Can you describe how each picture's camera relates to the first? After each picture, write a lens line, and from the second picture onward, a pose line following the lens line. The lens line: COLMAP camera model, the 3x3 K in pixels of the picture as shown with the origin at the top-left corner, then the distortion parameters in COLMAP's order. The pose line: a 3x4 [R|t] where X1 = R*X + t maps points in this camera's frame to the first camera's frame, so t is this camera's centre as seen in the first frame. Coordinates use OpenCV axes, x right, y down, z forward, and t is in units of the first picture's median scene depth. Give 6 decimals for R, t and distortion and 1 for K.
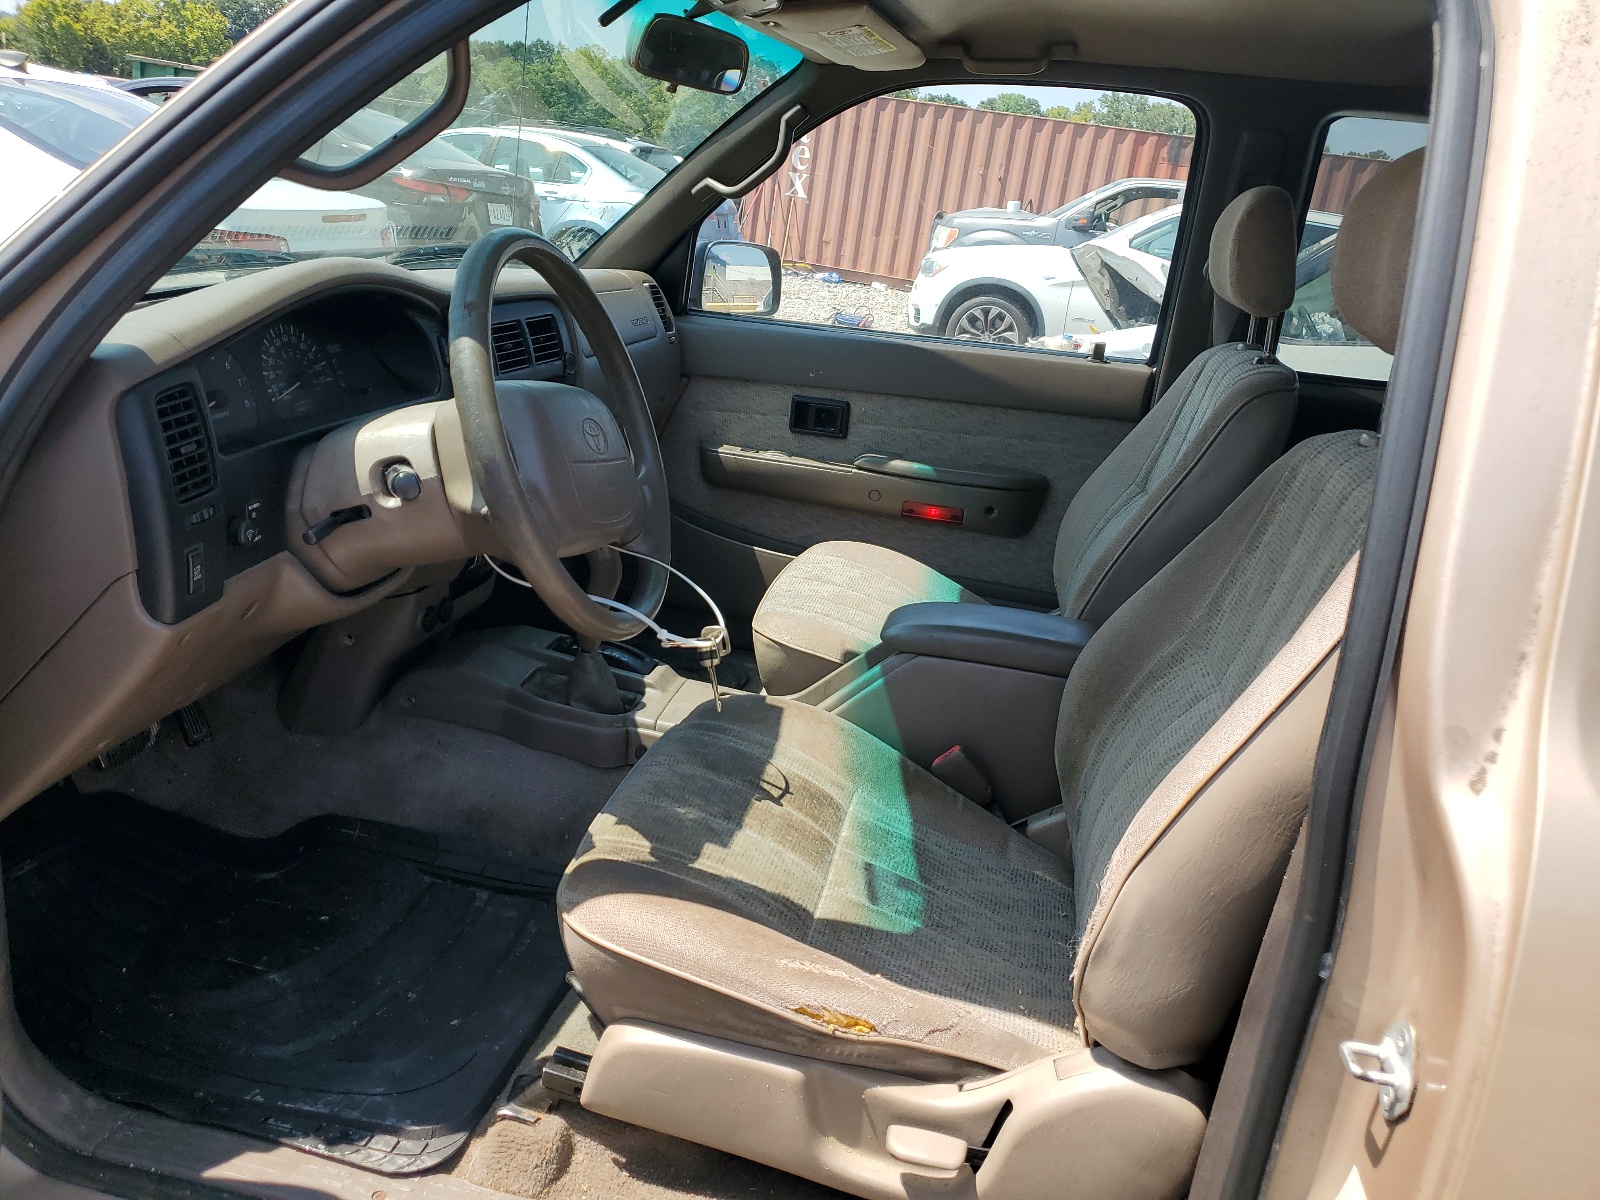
lens RADIAL K [[1228.2, 0, 800.0], [0, 1228.2, 600.0], [0, 0, 1]] dist [-0.003389, -0.006035]
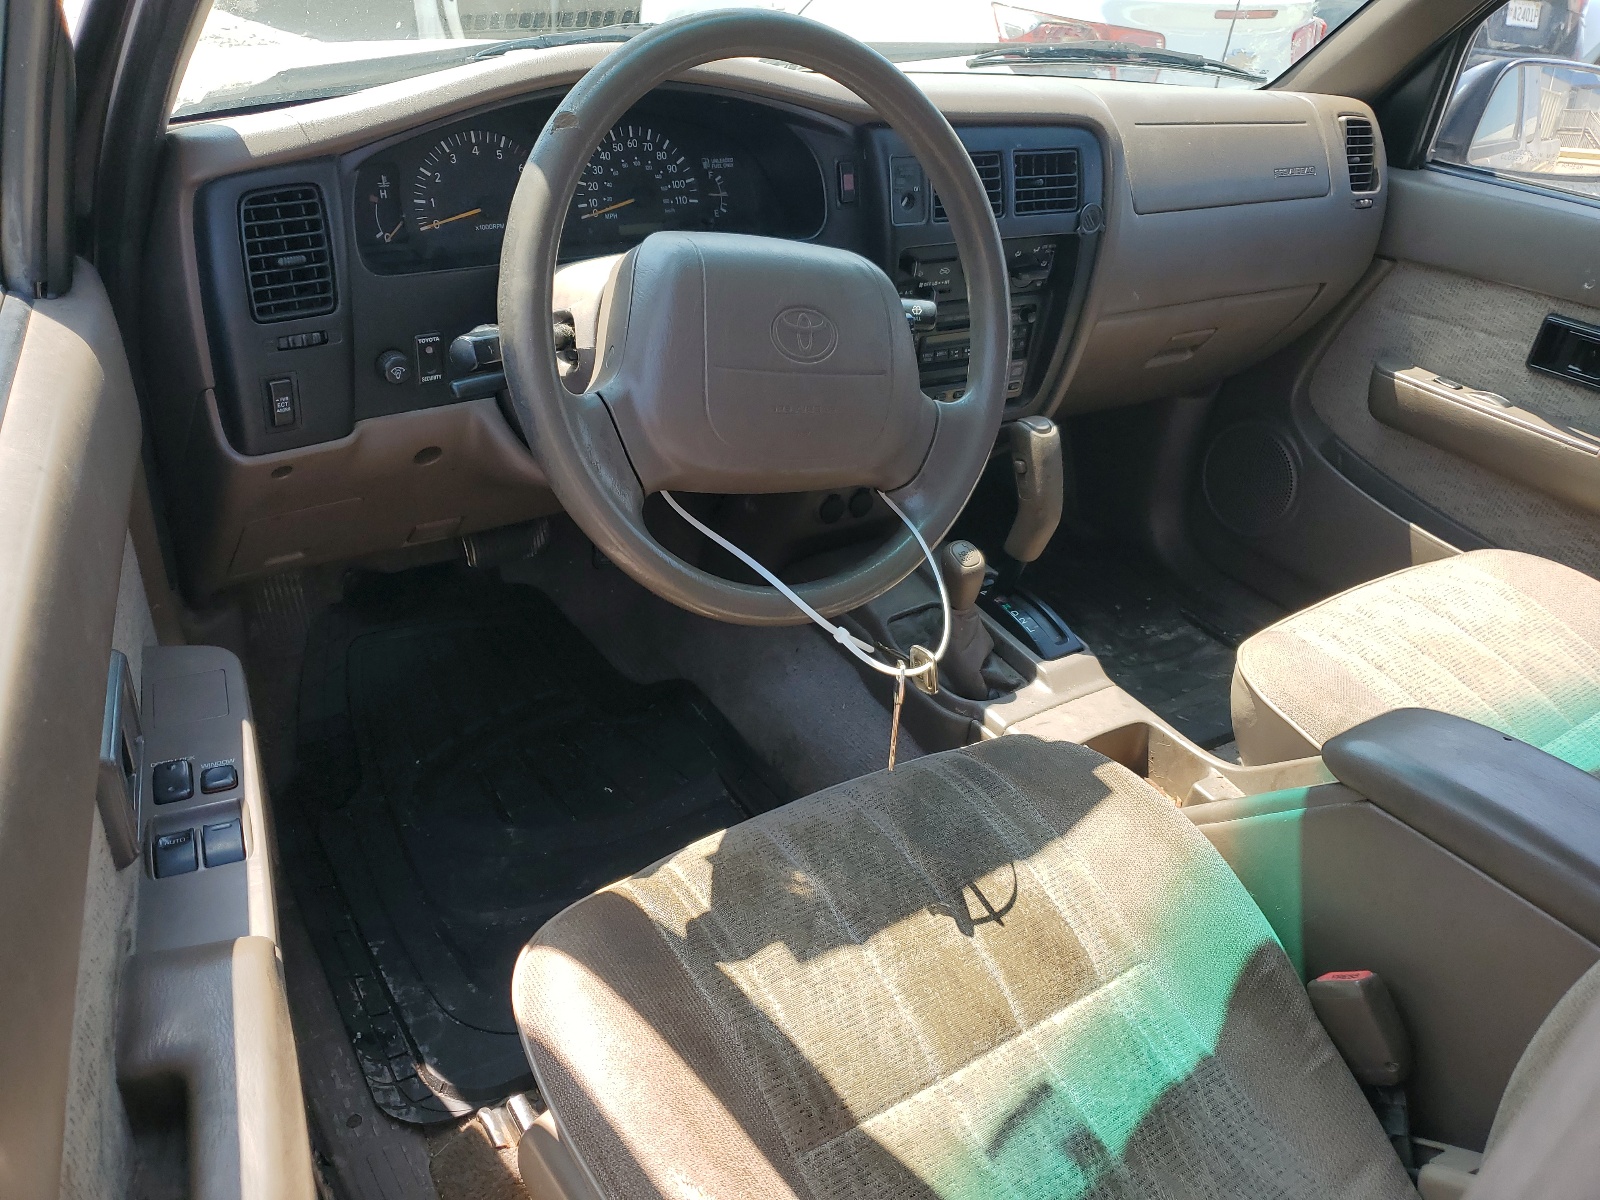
lens RADIAL K [[1228.2, 0, 800.0], [0, 1228.2, 600.0], [0, 0, 1]] dist [-0.003389, -0.006035]
pose [[0.711900, 0.319908, -0.625185, 0.269251], [-0.231275, 0.947359, 0.221411, -0.126116], [0.663106, -0.013033, 0.748412, 0.433253]]
